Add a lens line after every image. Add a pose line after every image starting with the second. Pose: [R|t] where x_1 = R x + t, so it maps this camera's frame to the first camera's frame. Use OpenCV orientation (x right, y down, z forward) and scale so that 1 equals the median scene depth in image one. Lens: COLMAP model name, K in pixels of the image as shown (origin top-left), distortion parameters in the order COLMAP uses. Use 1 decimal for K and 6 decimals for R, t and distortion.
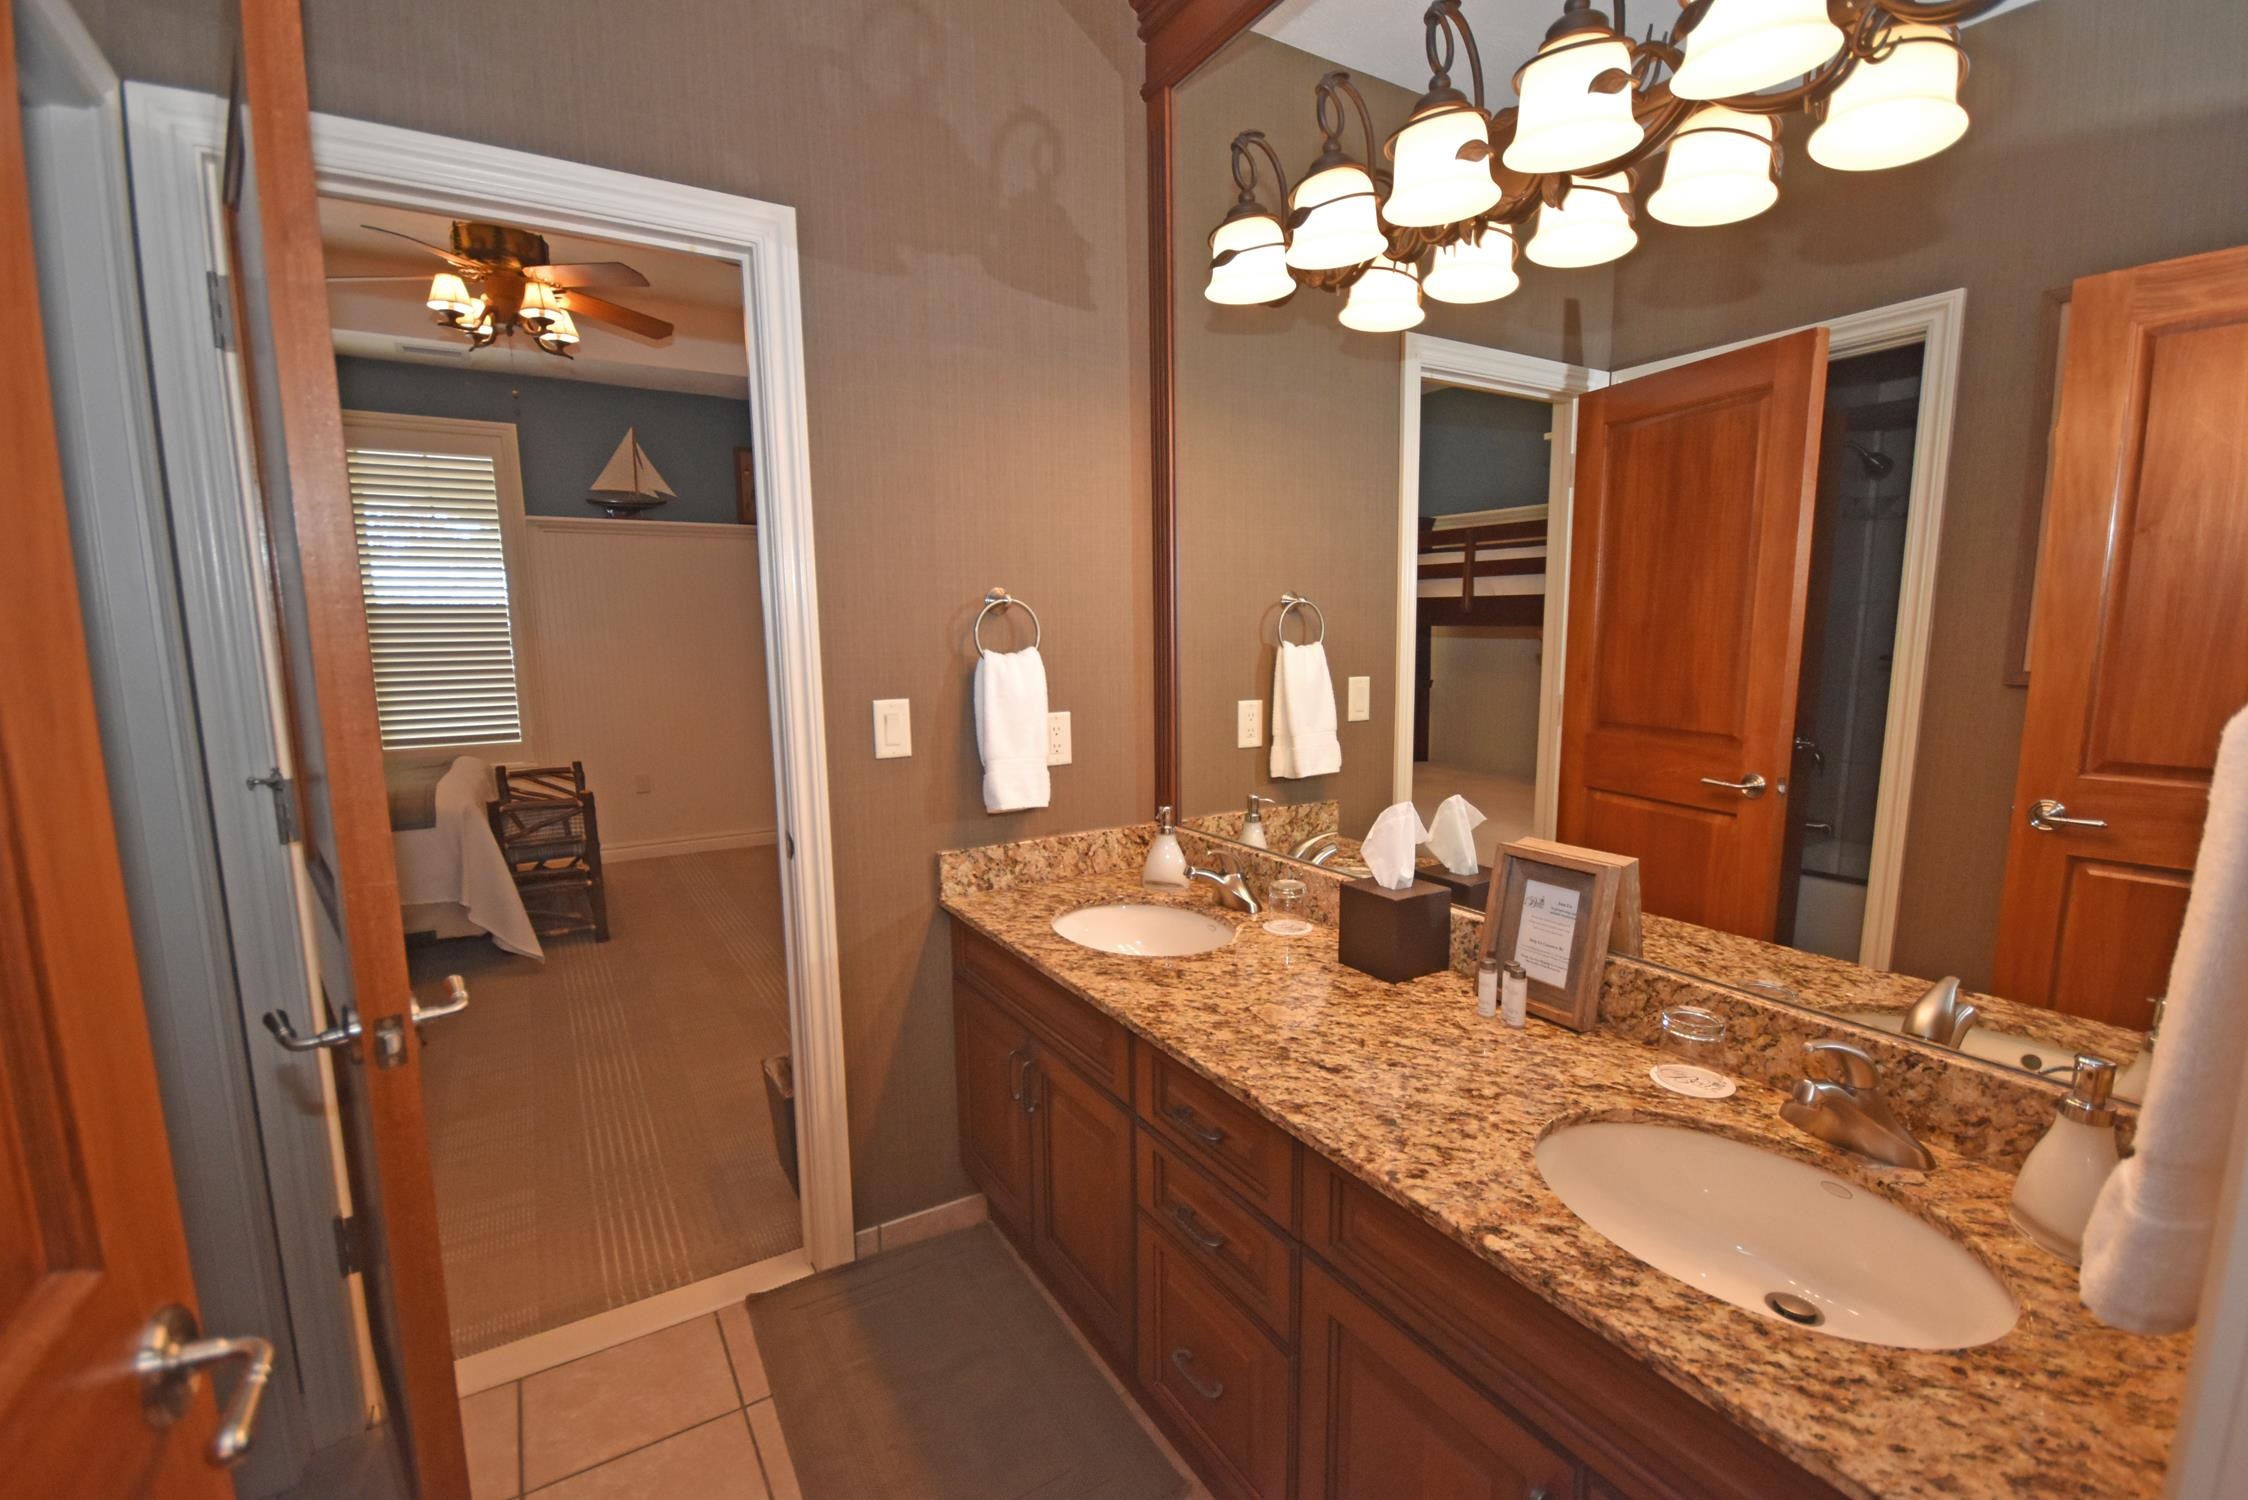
lens RADIAL K [[992.9, 0, 1140.6], [0, 992.9, 771.9], [0, 0, 1]] dist [0.007435, -0.006617]
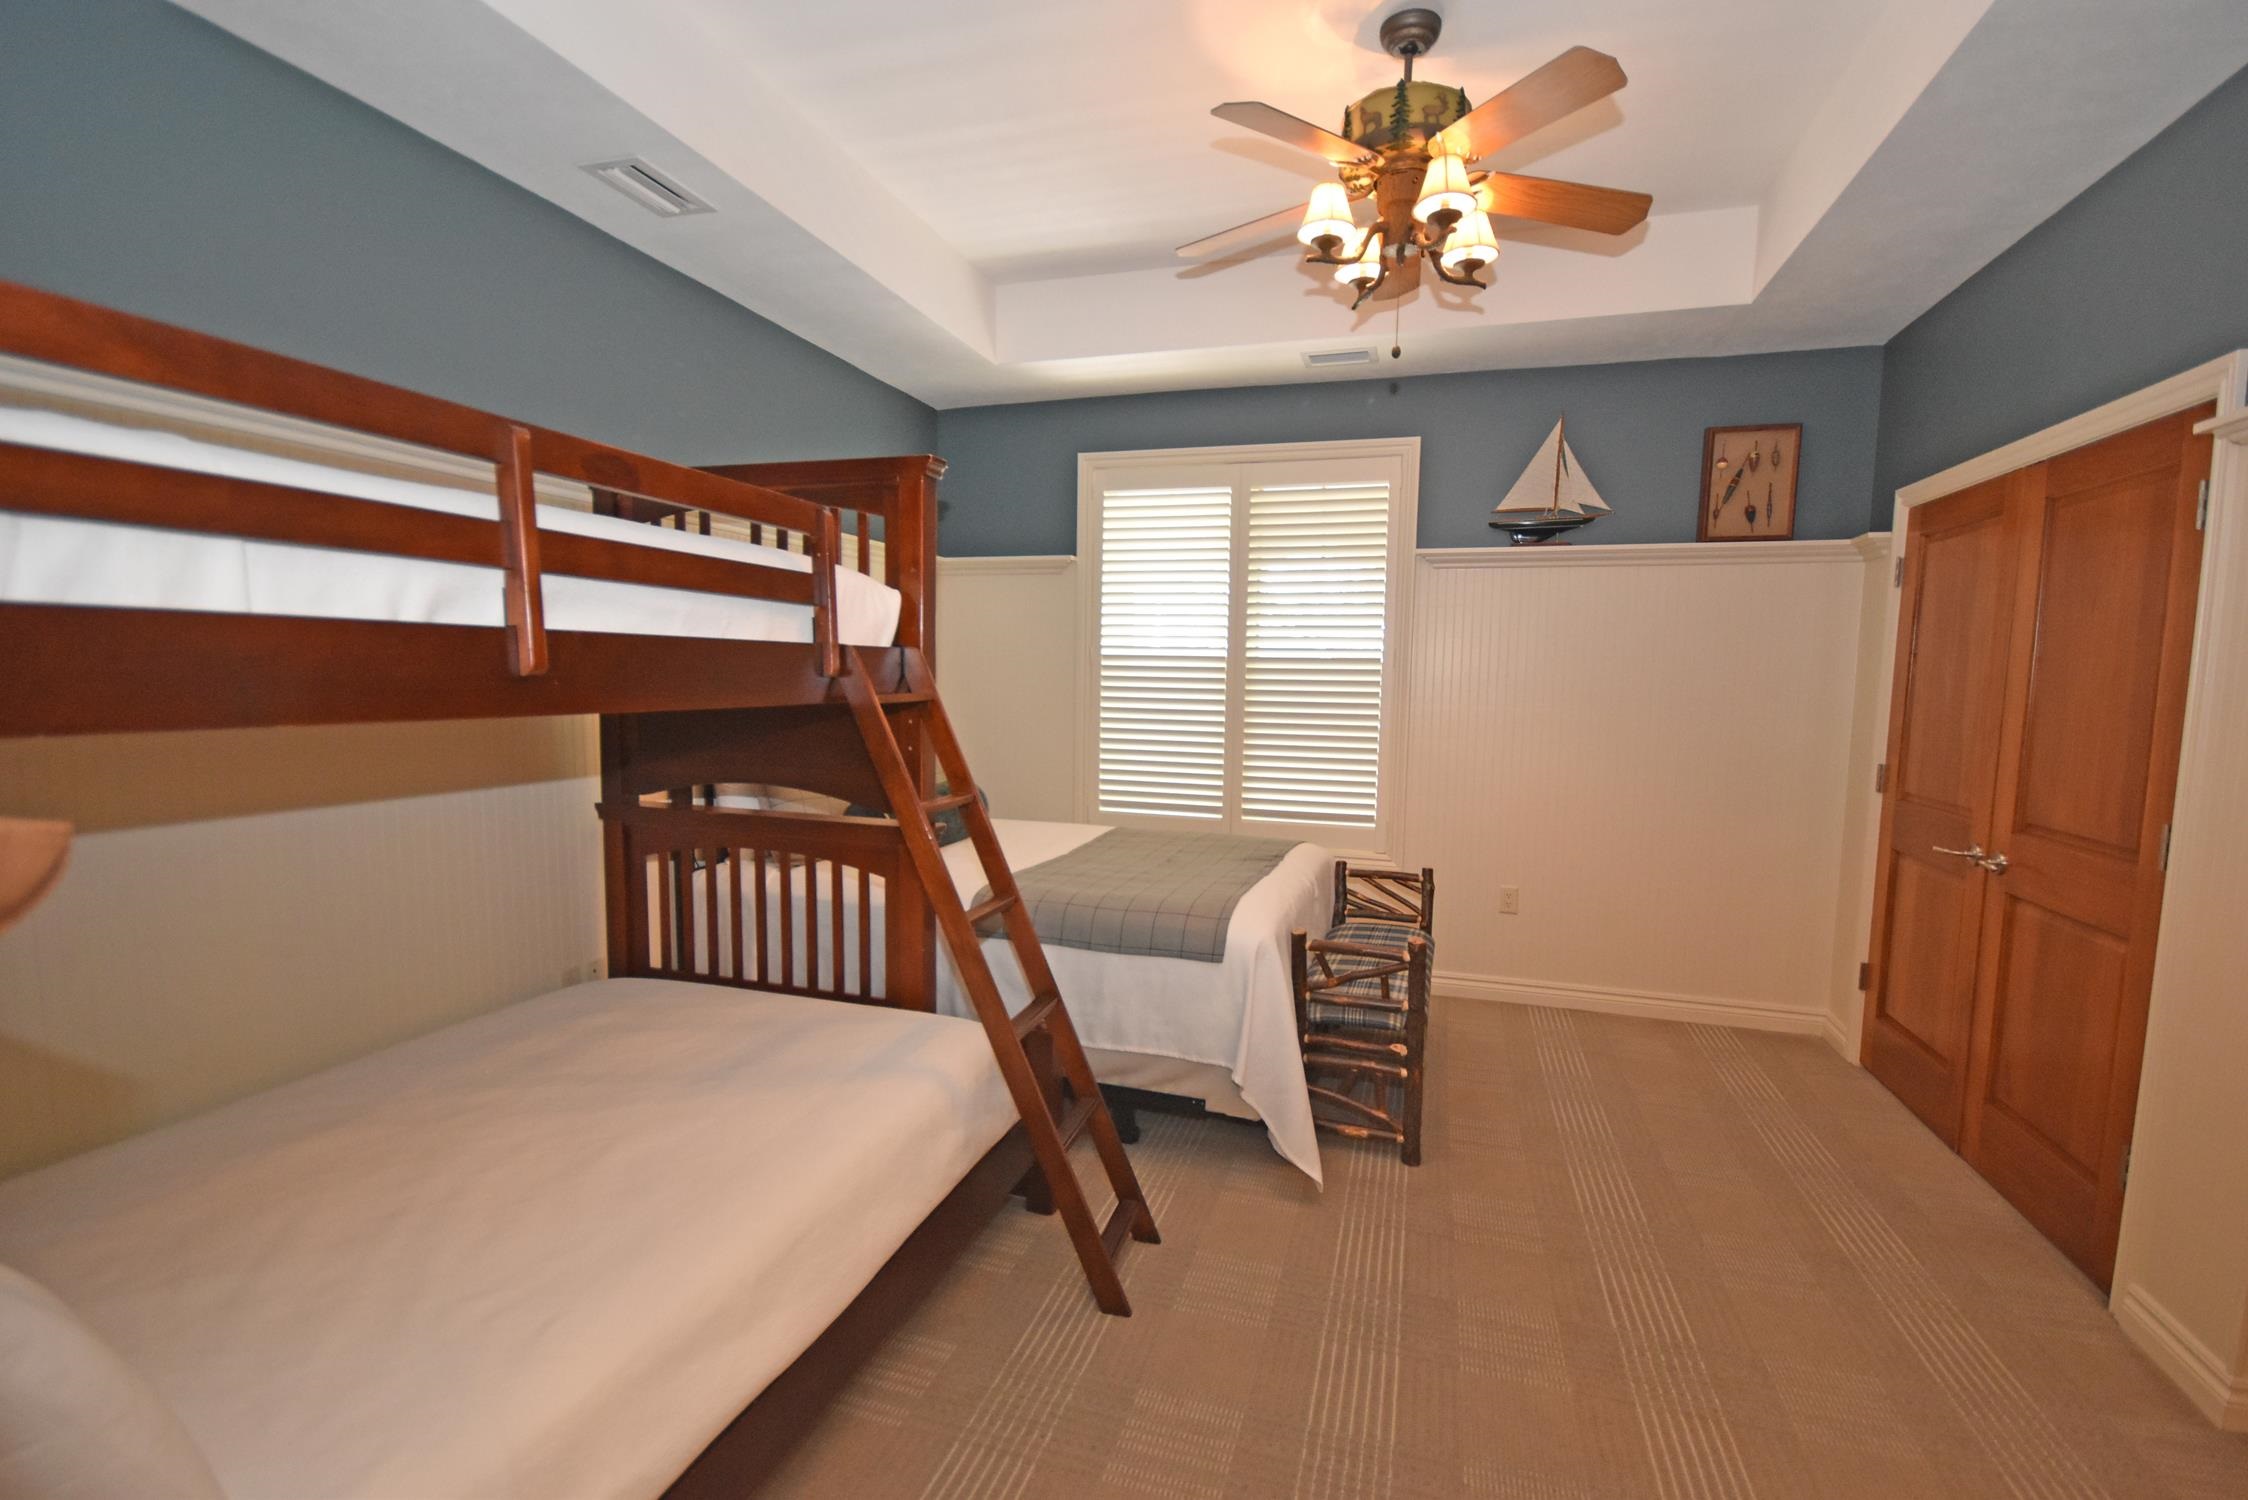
lens RADIAL K [[992.9, 0, 1140.6], [0, 992.9, 771.9], [0, 0, 1]] dist [0.007435, -0.006617]
pose [[0.661946, 0.095749, -0.743411, -0.191392], [-0.133653, 0.990991, 0.008629, -0.071188], [0.737540, 0.093647, 0.668779, 0.397510]]
